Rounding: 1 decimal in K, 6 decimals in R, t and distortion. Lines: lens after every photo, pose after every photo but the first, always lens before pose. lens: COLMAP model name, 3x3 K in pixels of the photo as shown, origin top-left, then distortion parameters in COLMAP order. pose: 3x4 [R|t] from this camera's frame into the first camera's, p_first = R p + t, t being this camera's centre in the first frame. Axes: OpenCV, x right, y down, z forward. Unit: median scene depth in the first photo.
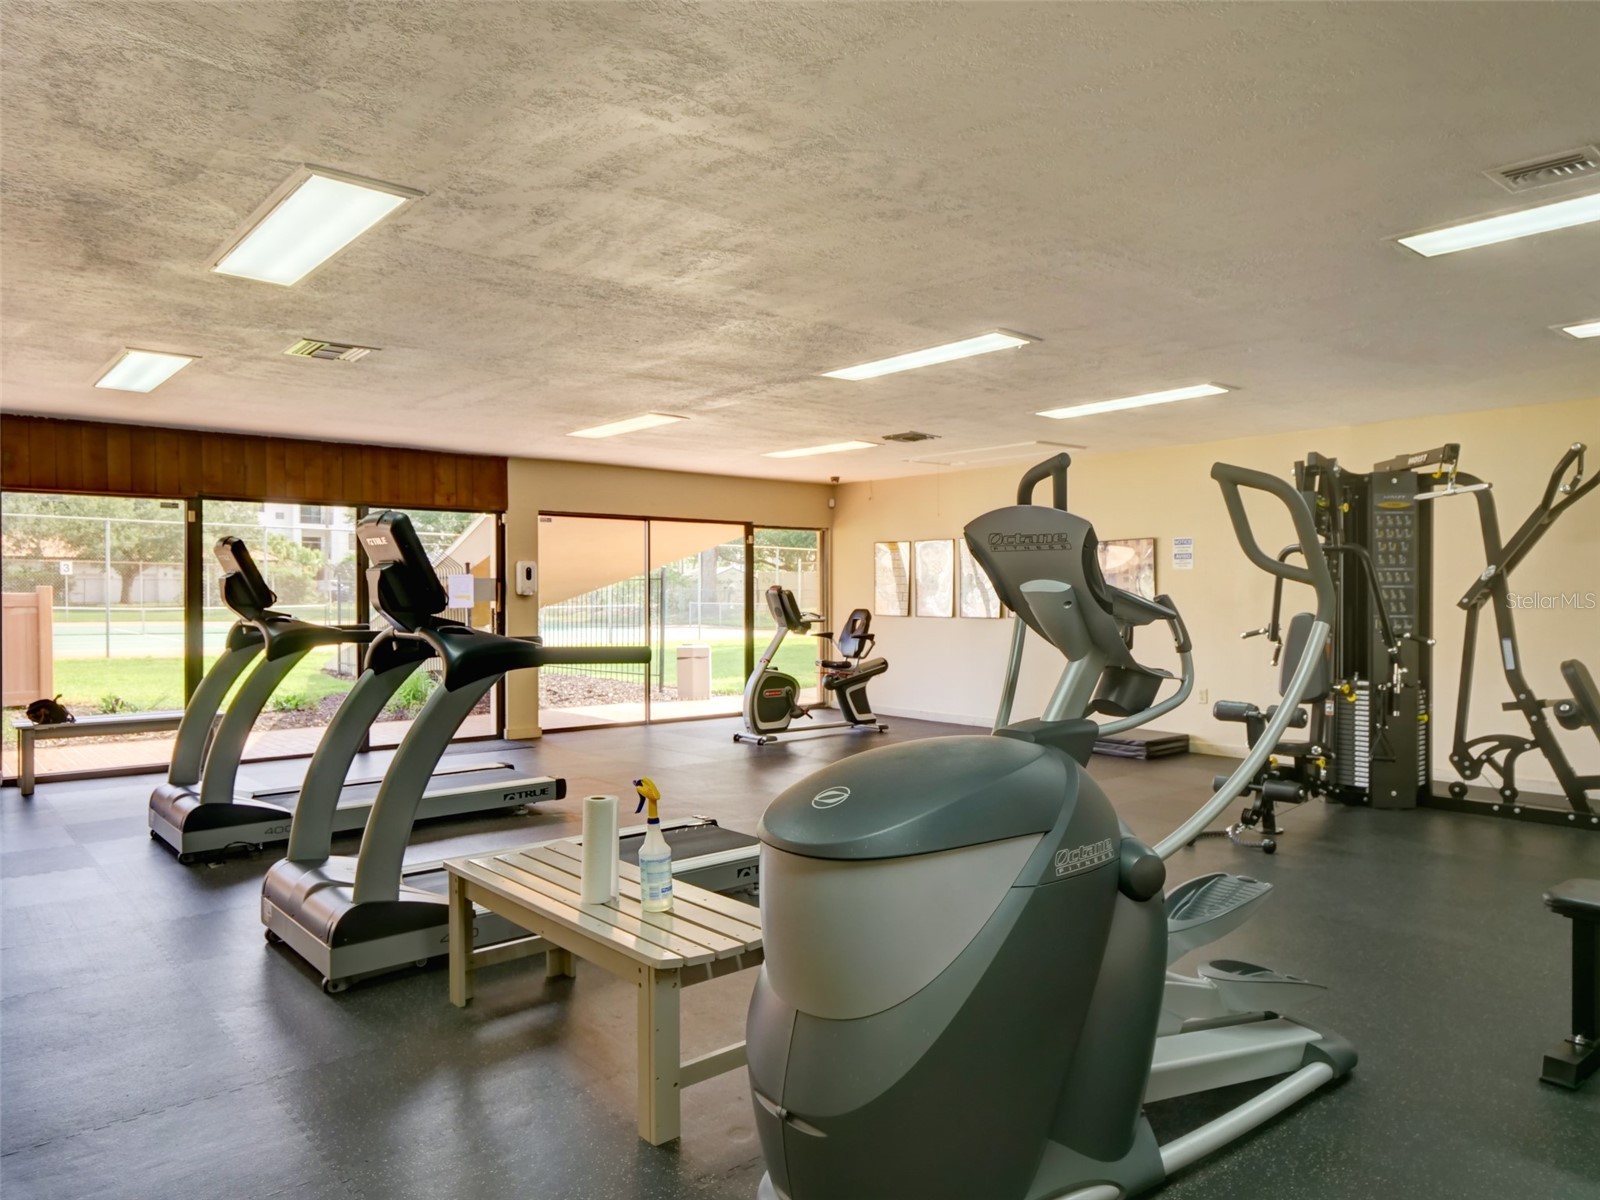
lens RADIAL K [[1081.0, 0, 800.0], [0, 1081.0, 600.0], [0, 0, 1]] dist [0.027054, -0.001362]
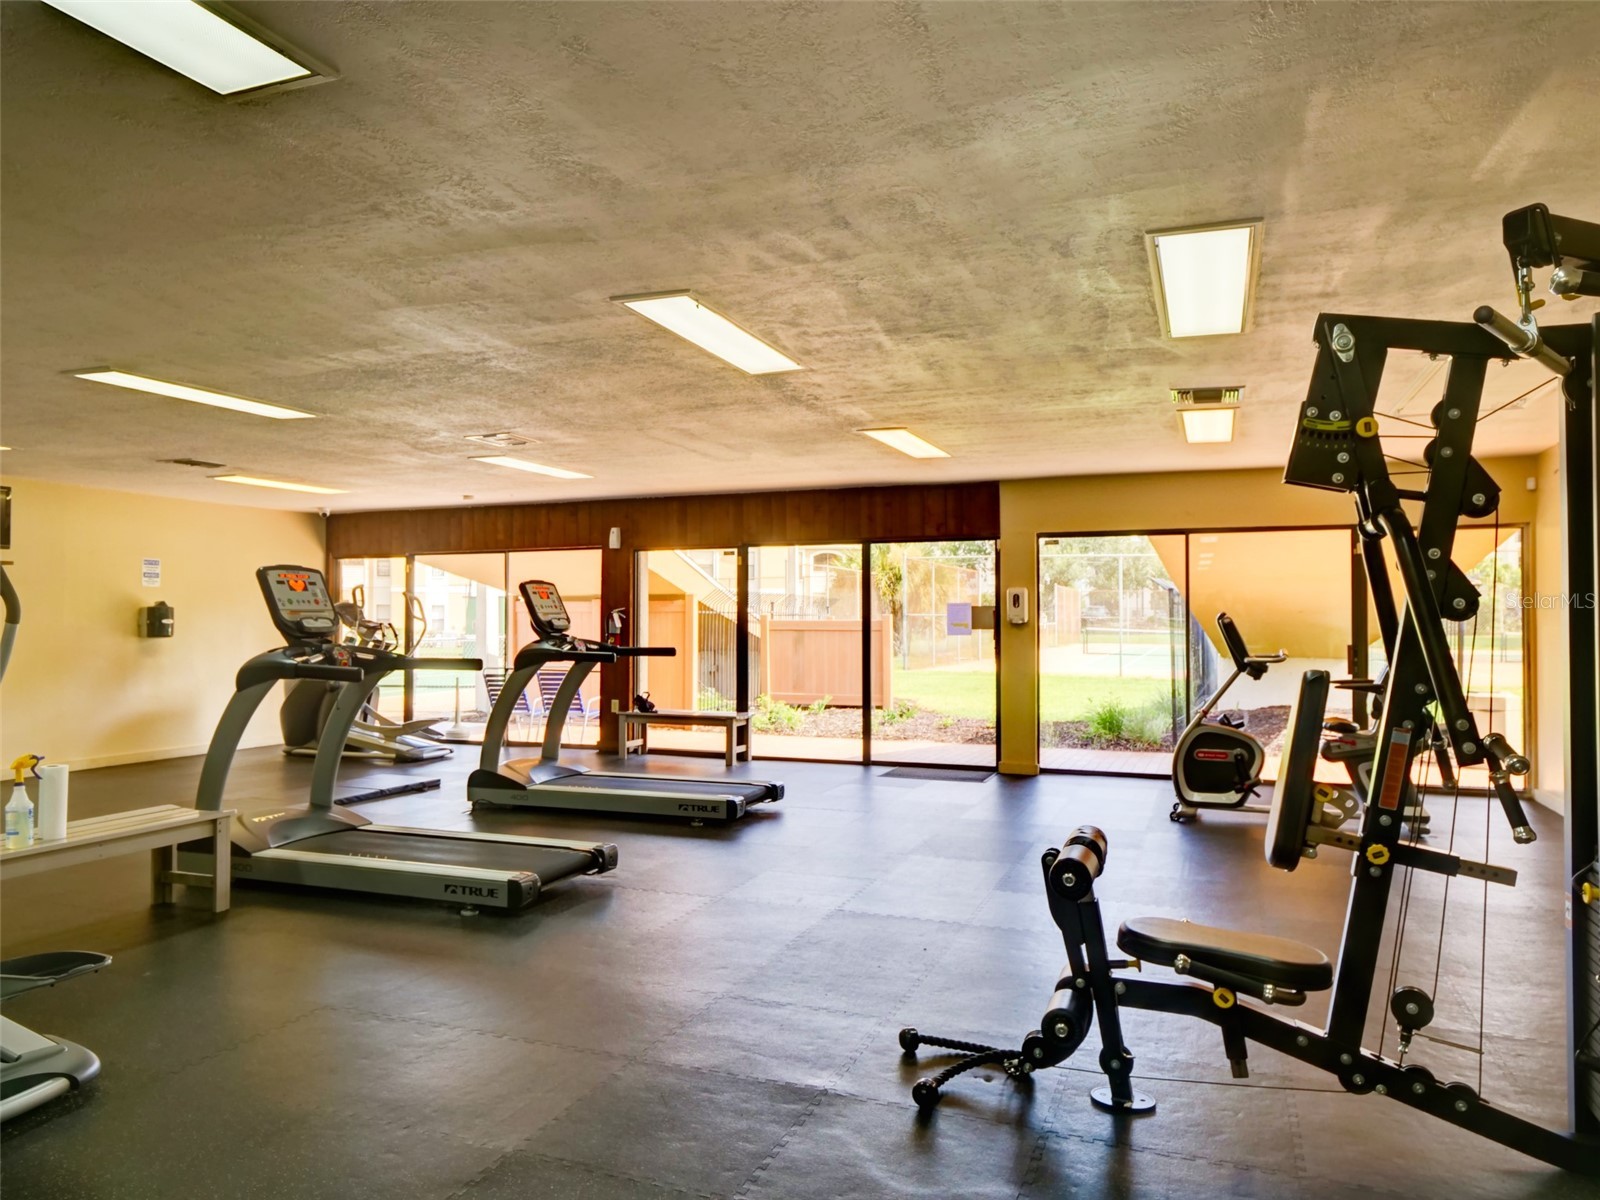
lens RADIAL K [[1081.0, 0, 800.0], [0, 1081.0, 600.0], [0, 0, 1]] dist [0.027054, -0.001362]
pose [[0.479492, -0.015545, -0.877409, 0.502437], [-0.008019, 0.999724, -0.022095, -0.002548], [0.877510, 0.017630, 0.479235, 0.387555]]
